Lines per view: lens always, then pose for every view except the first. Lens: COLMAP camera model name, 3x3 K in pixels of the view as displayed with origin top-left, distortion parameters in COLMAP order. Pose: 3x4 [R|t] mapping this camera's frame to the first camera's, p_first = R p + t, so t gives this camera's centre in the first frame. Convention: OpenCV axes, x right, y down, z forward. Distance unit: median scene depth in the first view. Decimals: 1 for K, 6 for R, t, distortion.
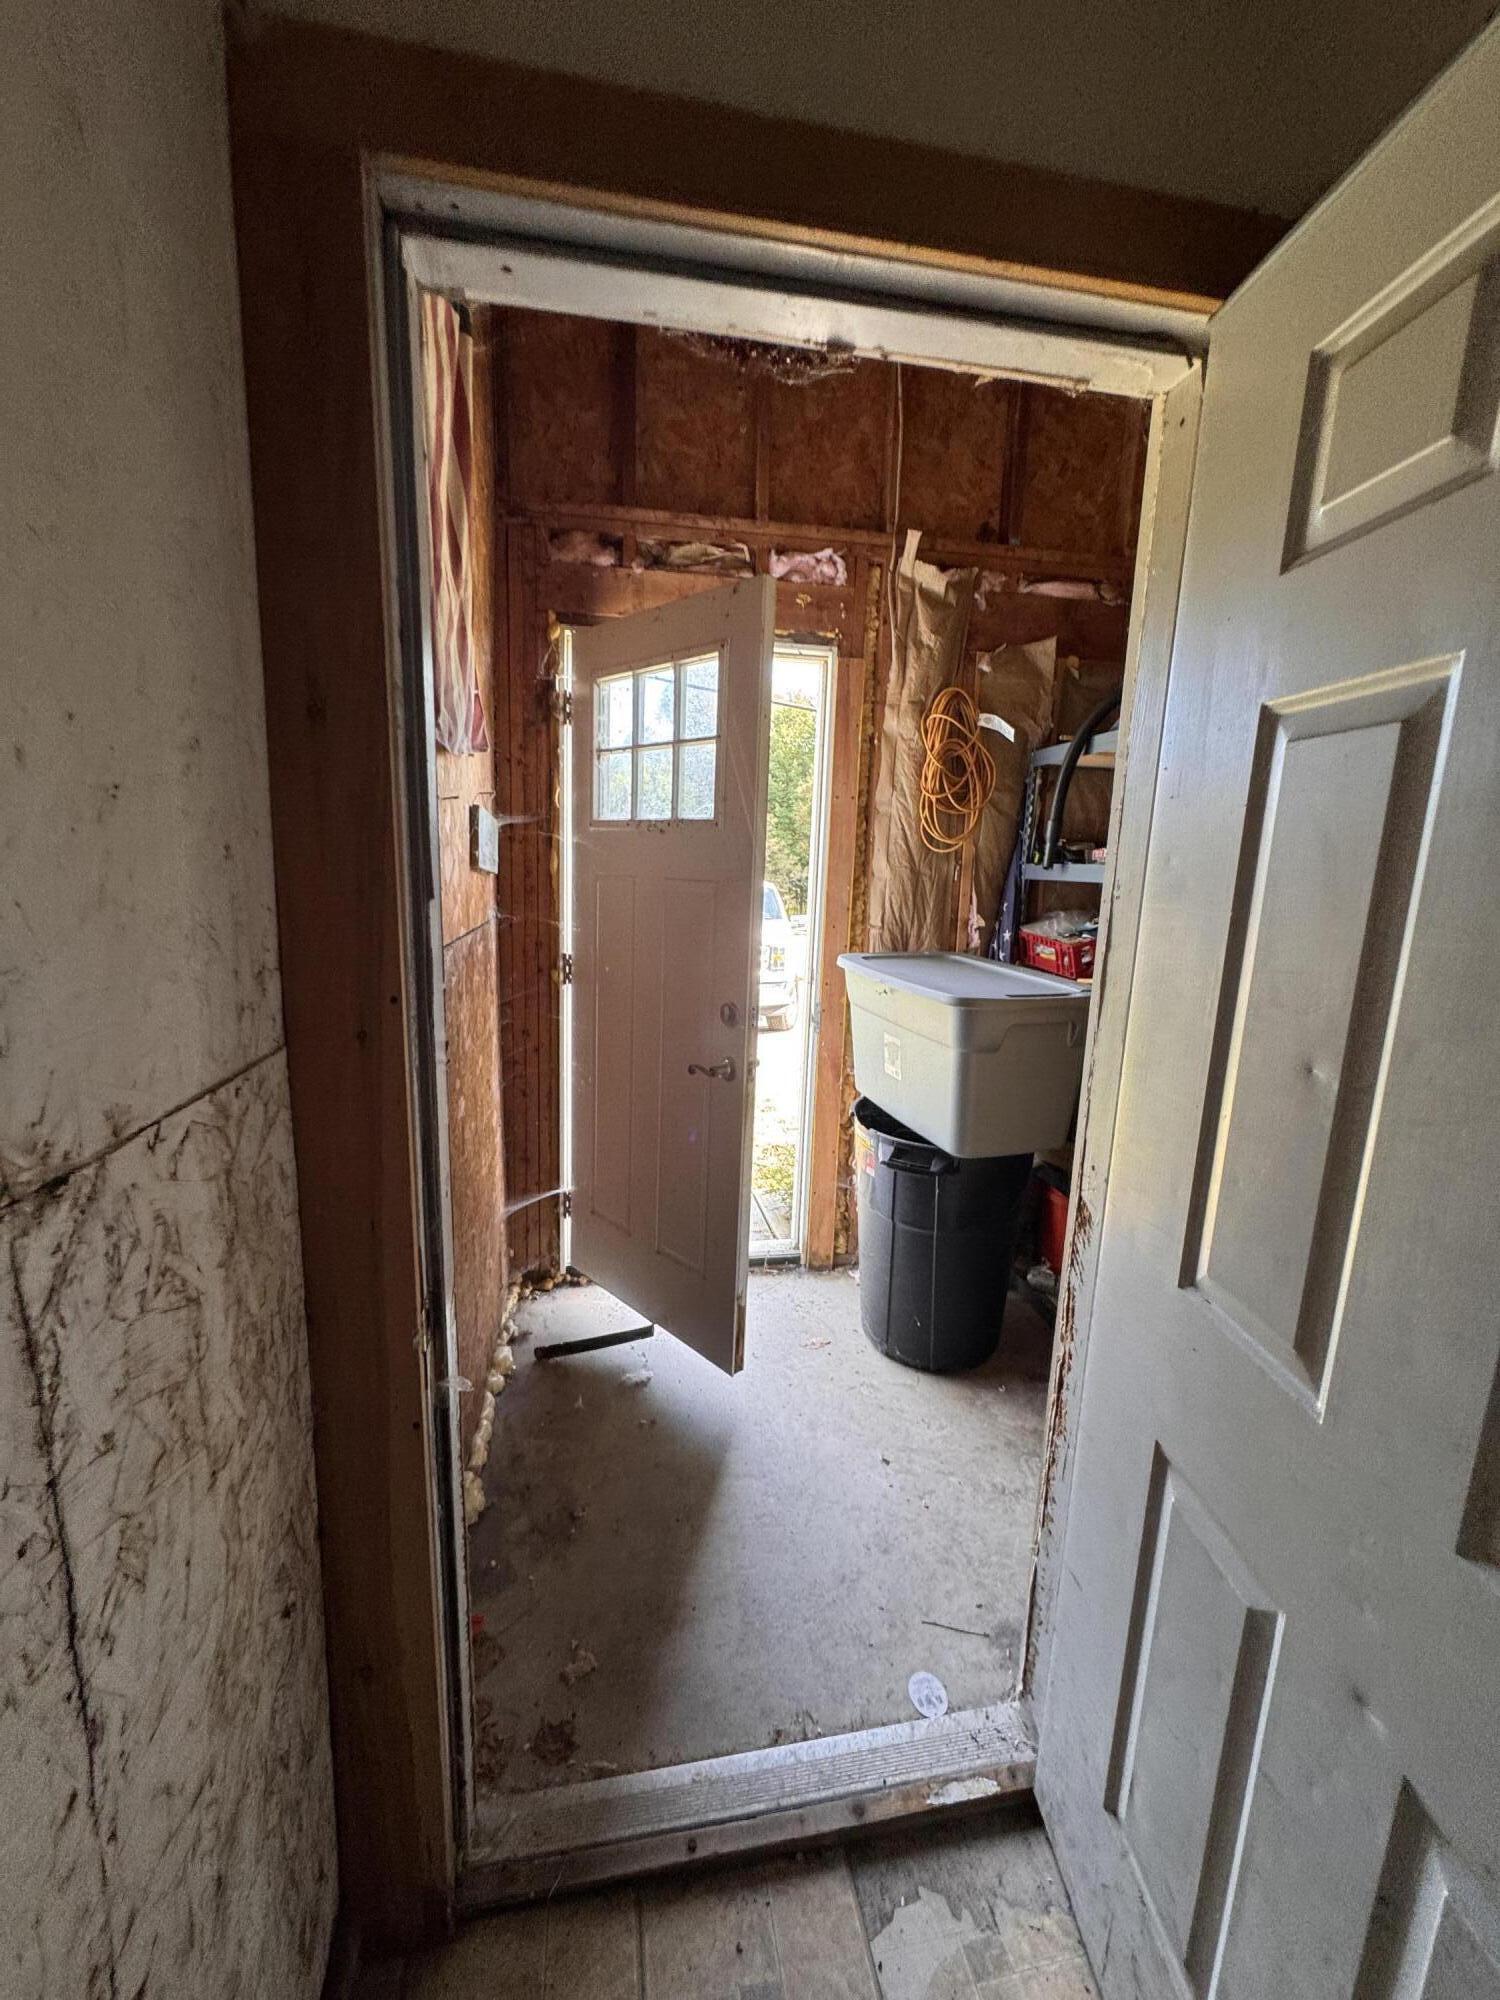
lens RADIAL K [[807.0, 0, 751.8], [0, 807.0, 997.4], [0, 0, 1]] dist [-0.002166, -0.000018]
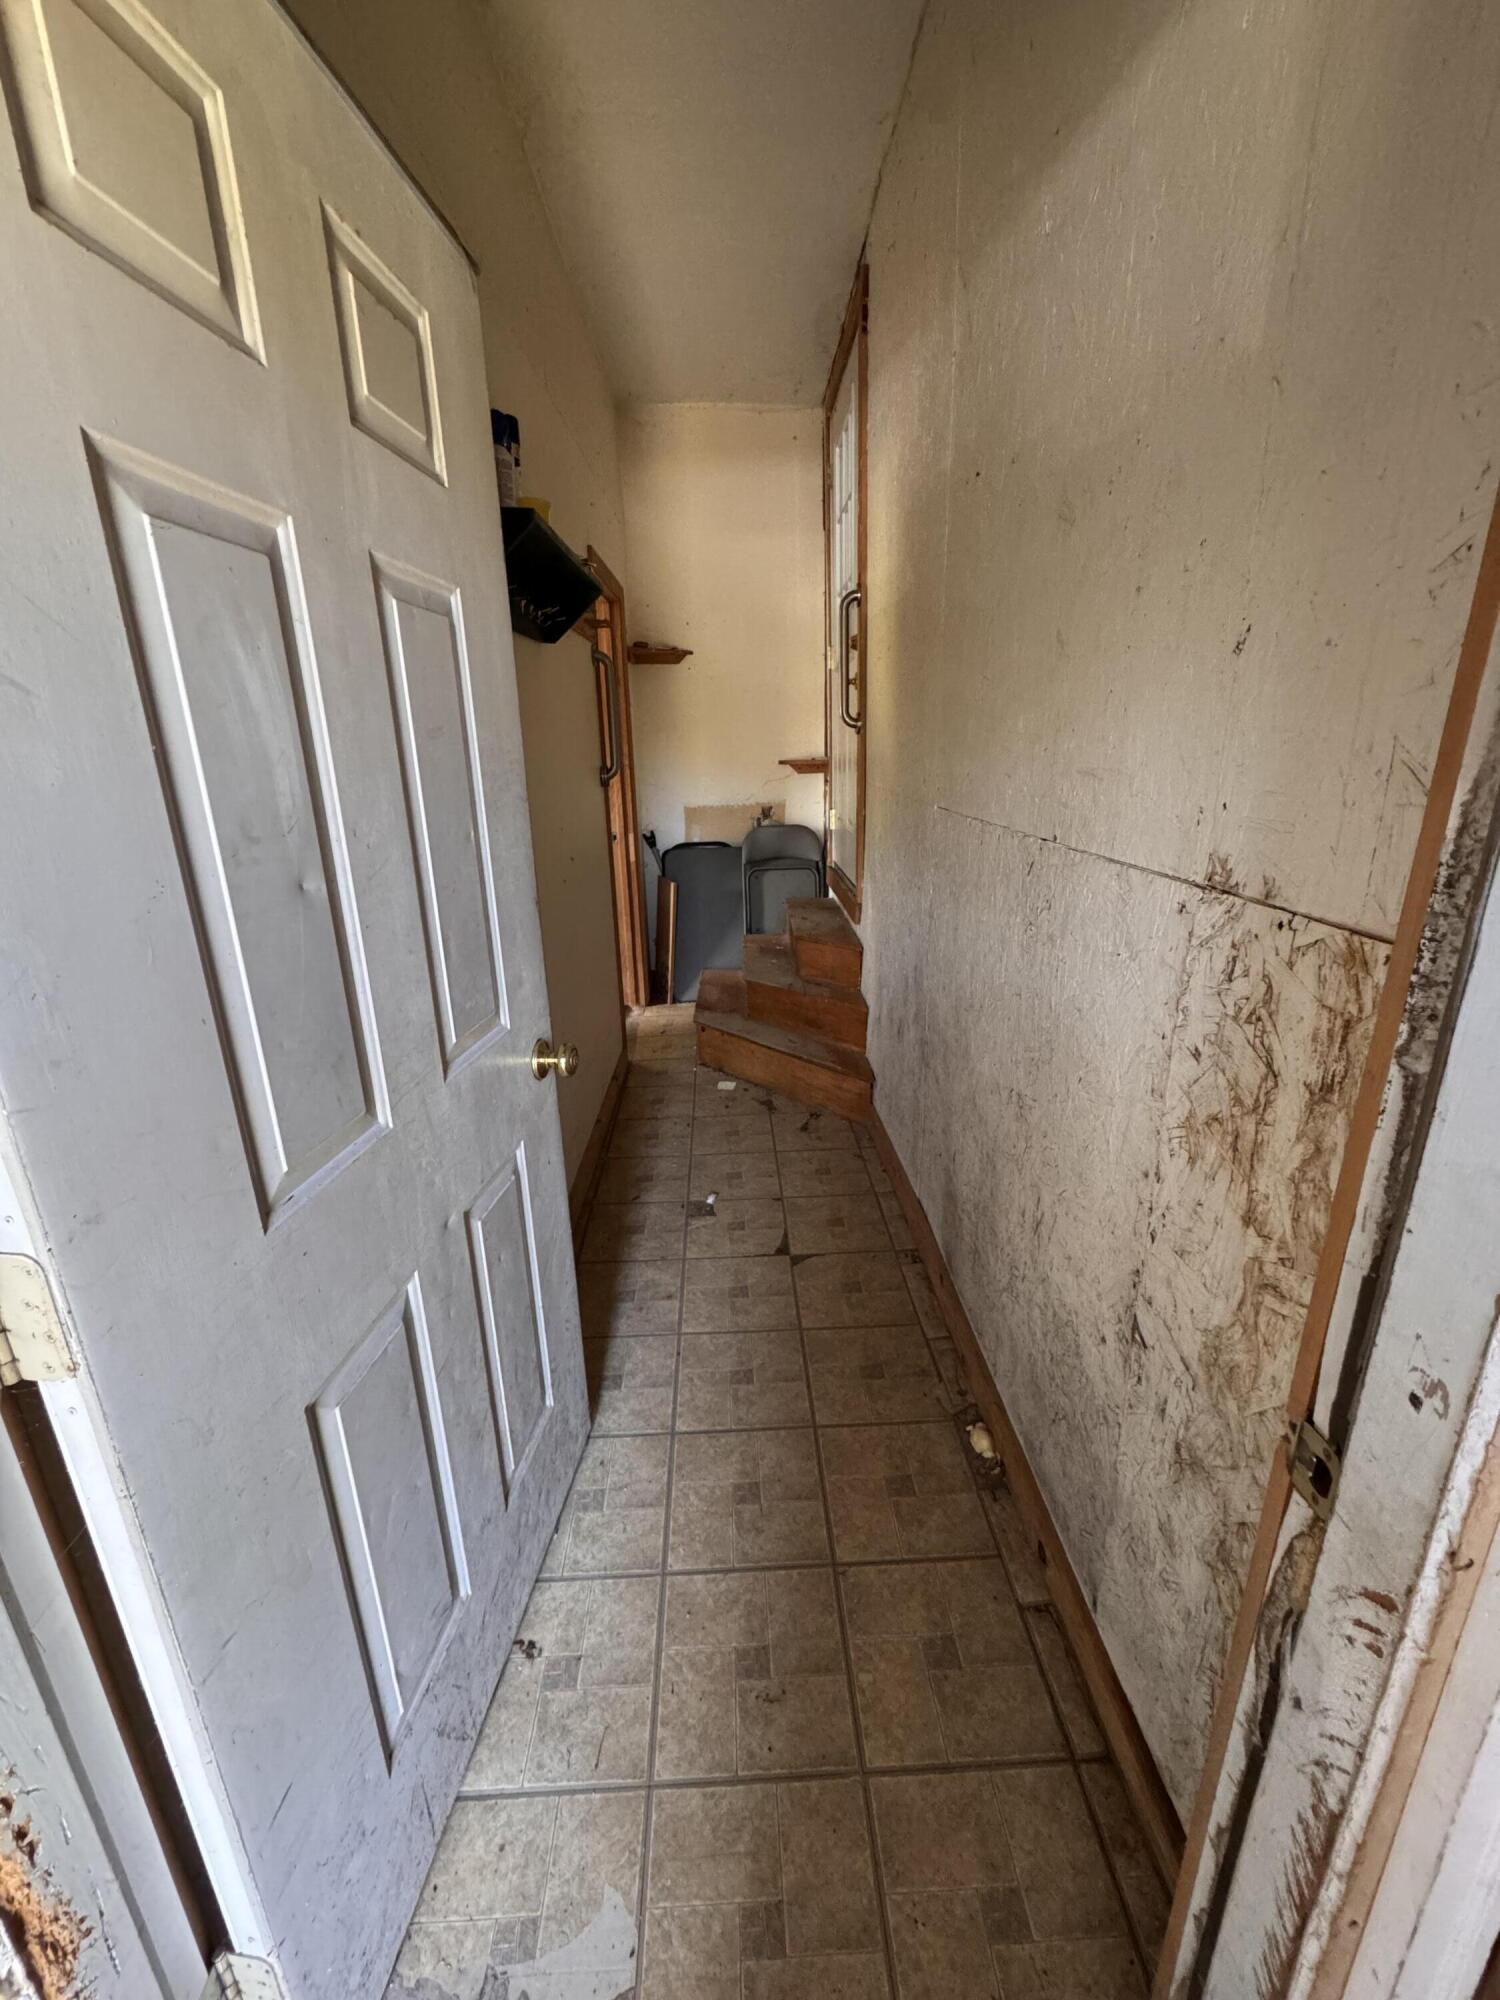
lens RADIAL K [[807.0, 0, 751.1], [0, 807.0, 1004.6], [0, 0, 1]] dist [-0.002166, -0.000018]
pose [[-0.991281, -0.053352, 0.120480, -0.043103], [0.008970, 0.884916, 0.465665, -0.272837], [-0.131459, 0.462685, -0.876722, 1.973331]]
